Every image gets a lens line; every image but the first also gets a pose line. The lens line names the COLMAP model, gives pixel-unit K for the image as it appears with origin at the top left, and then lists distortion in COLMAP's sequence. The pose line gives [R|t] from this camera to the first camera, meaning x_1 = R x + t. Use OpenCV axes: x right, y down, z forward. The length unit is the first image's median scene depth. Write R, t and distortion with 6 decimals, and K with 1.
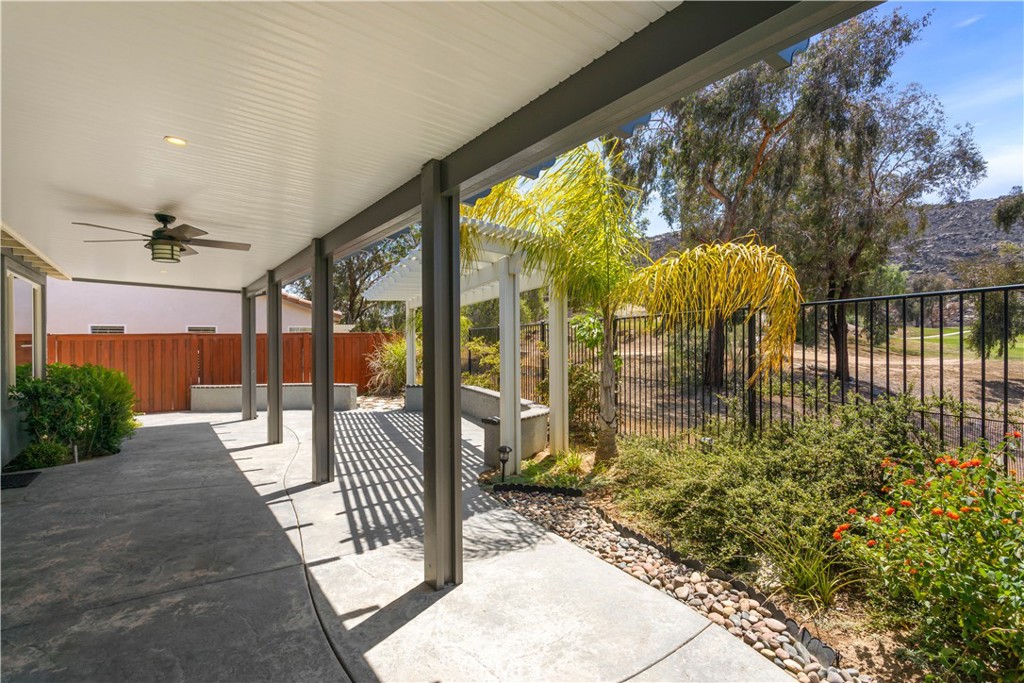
lens RADIAL K [[489.8, 0, 515.9], [0, 489.8, 342.2], [0, 0, 1]] dist [0.001281, 0.002311]
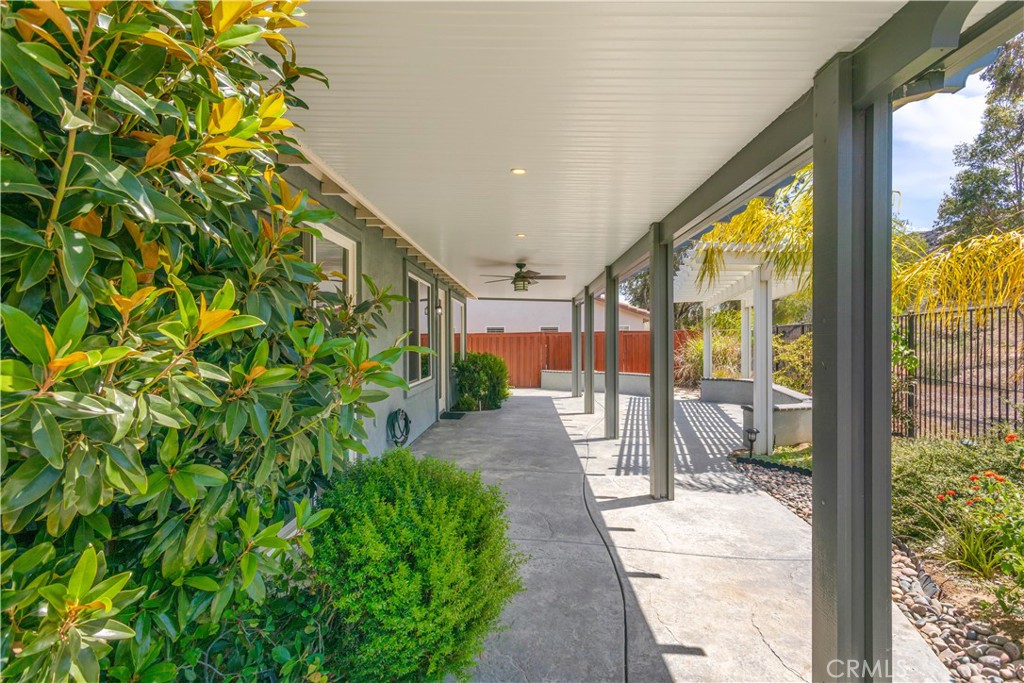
lens RADIAL K [[489.8, 0, 511.7], [0, 489.8, 340.6], [0, 0, 1]] dist [0.001281, 0.002311]
pose [[0.788630, 0.005905, -0.614840, 0.219829], [-0.003427, 0.999981, 0.005208, -0.002500], [0.614858, -0.002001, 0.788635, -0.256886]]
